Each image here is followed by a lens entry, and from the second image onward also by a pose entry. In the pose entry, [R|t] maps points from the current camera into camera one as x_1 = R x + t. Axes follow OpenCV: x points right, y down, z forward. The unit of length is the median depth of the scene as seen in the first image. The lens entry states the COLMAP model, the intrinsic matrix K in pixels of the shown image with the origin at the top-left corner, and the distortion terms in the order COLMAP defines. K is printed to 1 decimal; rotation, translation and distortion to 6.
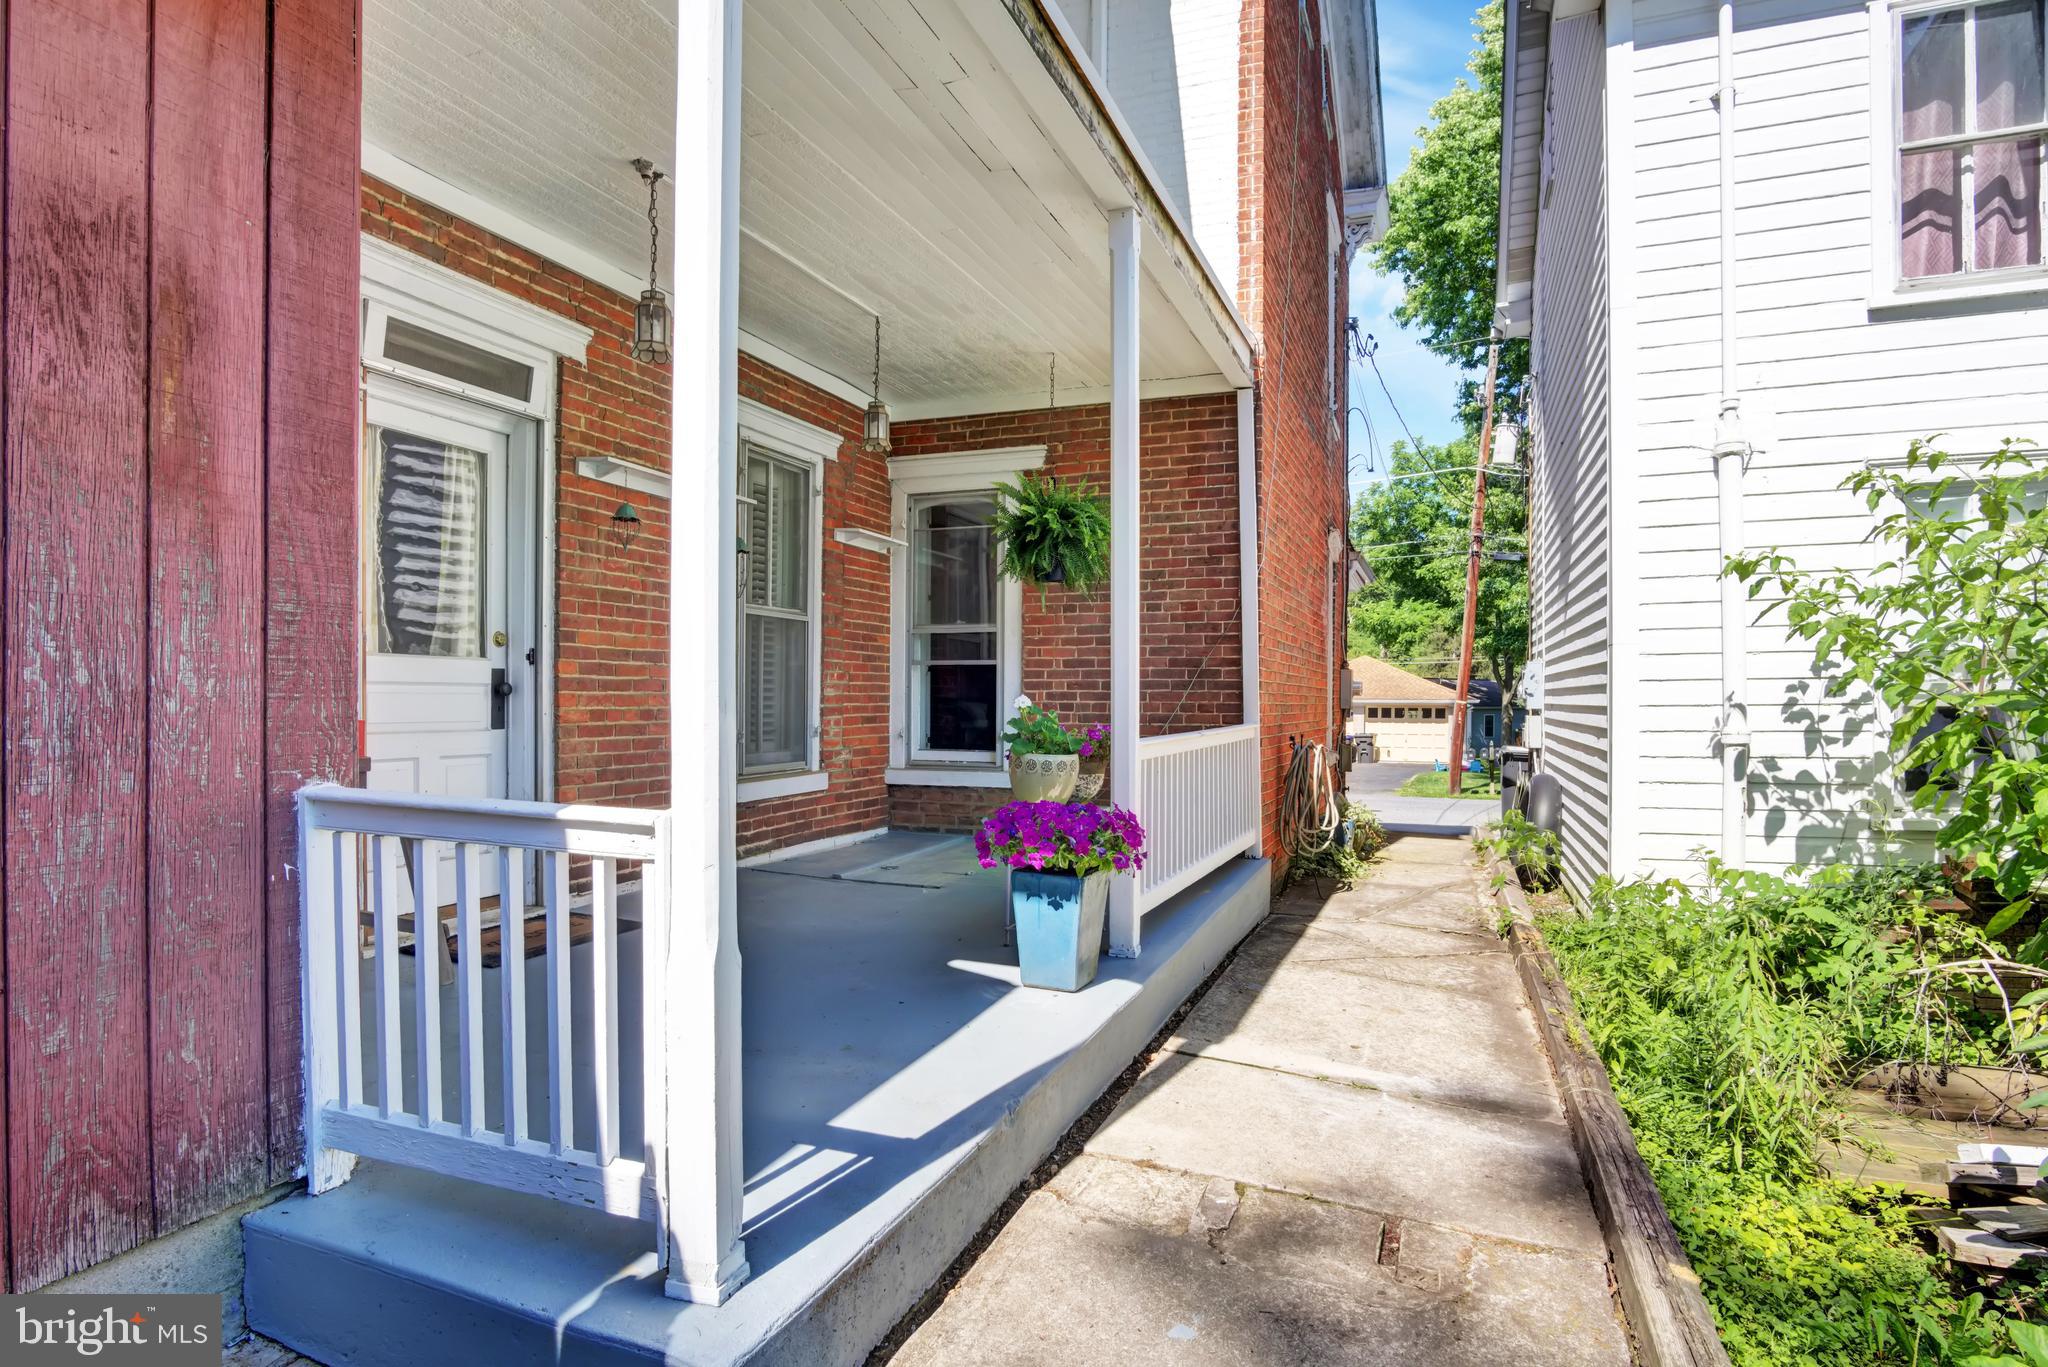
lens RADIAL K [[1071.8, 0, 977.6], [0, 1071.8, 721.8], [0, 0, 1]] dist [-0.020800, 0.000772]
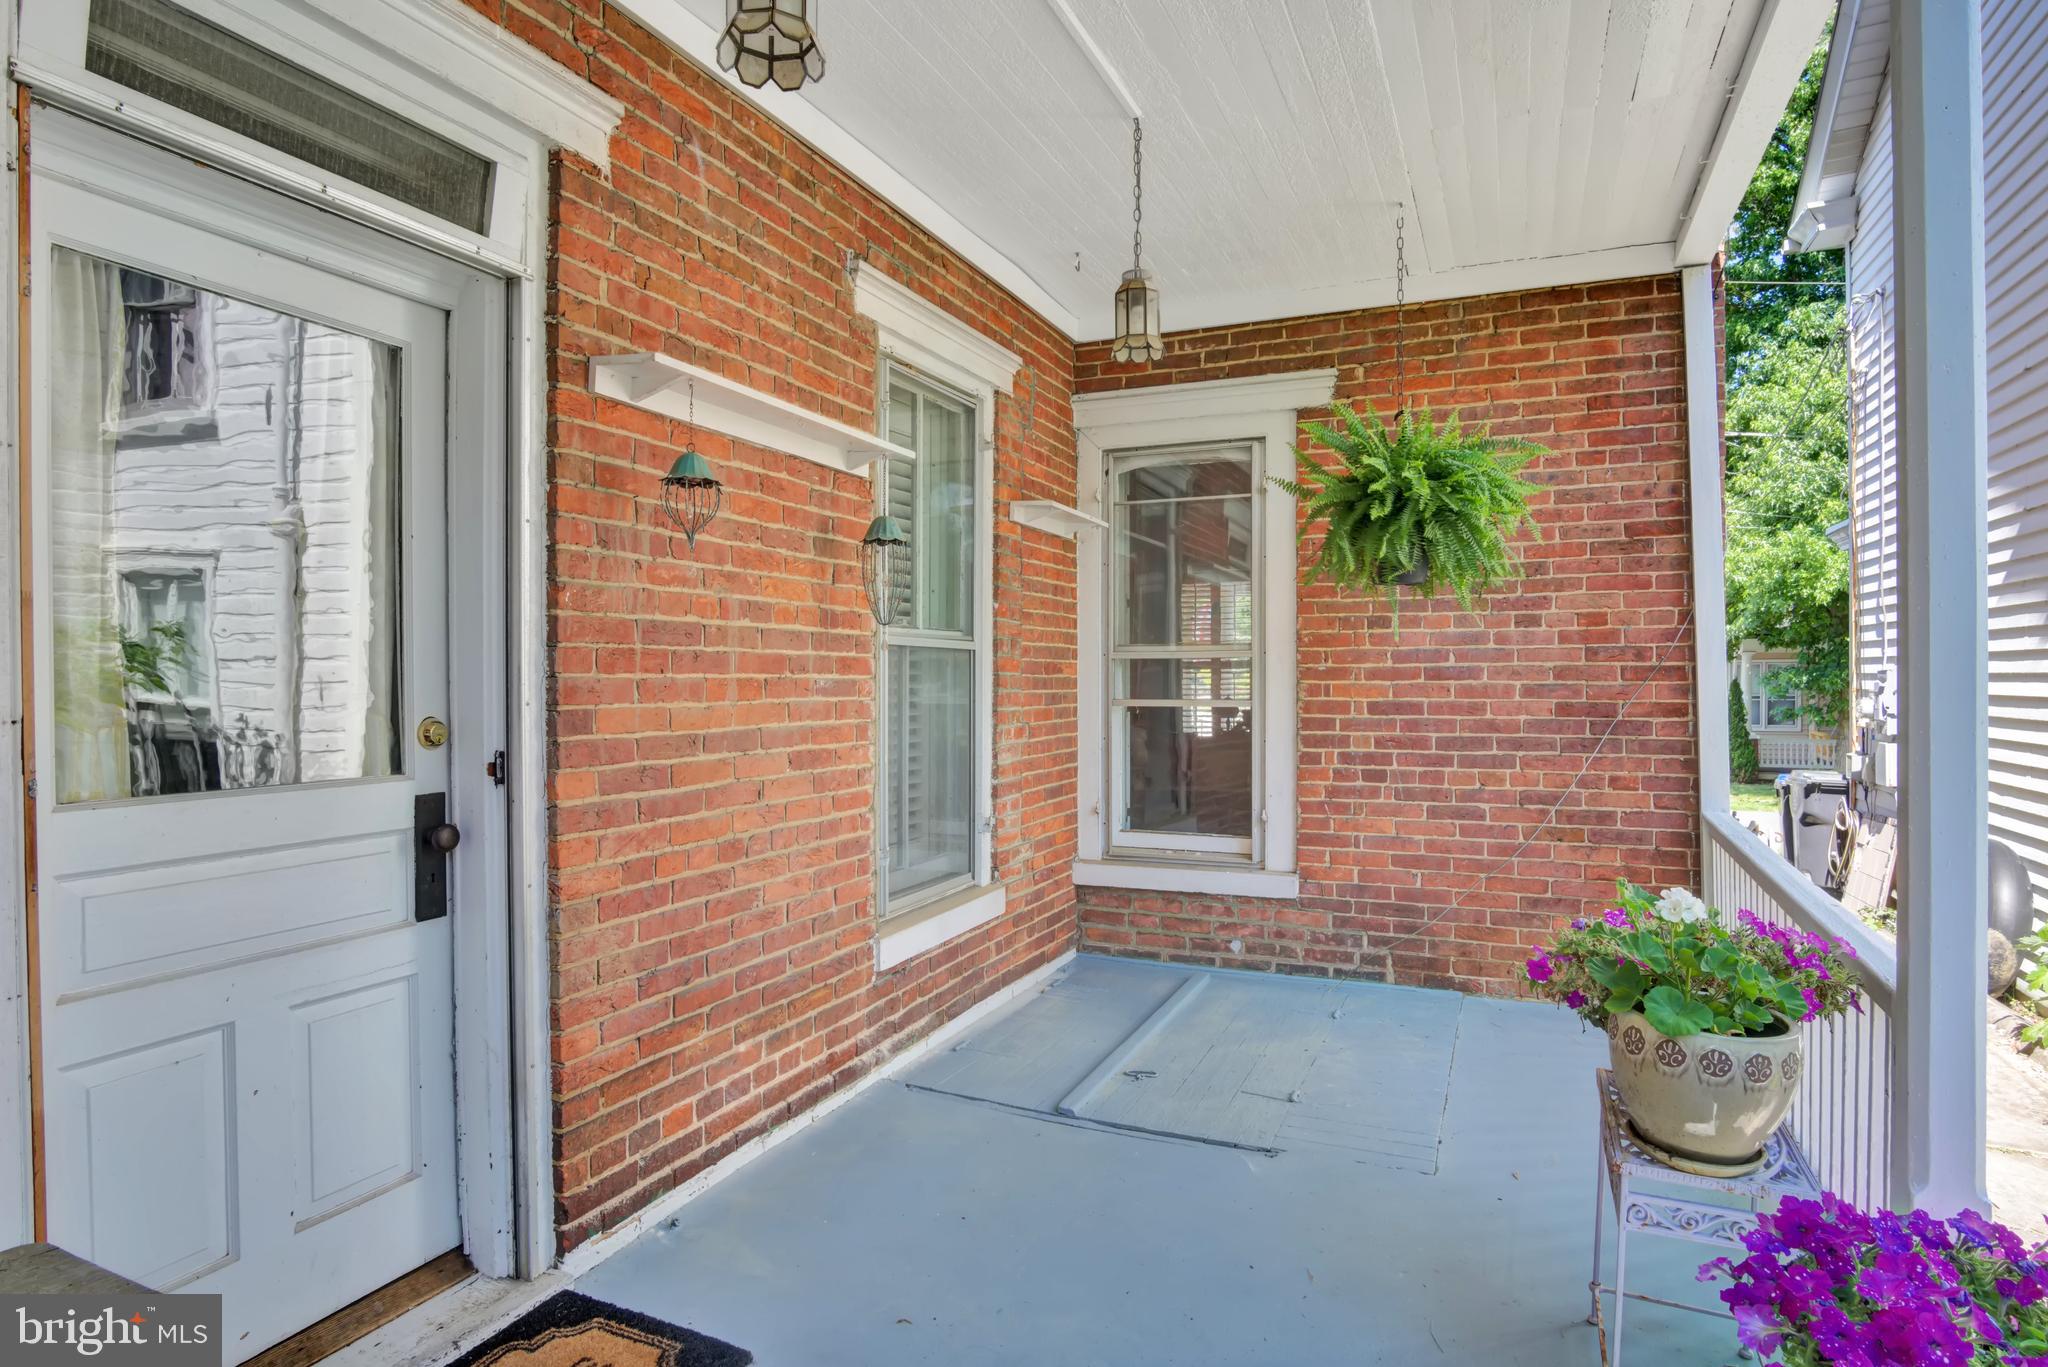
lens RADIAL K [[1071.8, 0, 1031.9], [0, 1071.8, 677.4], [0, 0, 1]] dist [-0.020800, 0.000772]
pose [[0.999819, -0.014103, 0.012794, -0.136480], [0.014361, 0.999691, -0.020307, -0.066135], [-0.012504, 0.020487, 0.999712, 0.384690]]
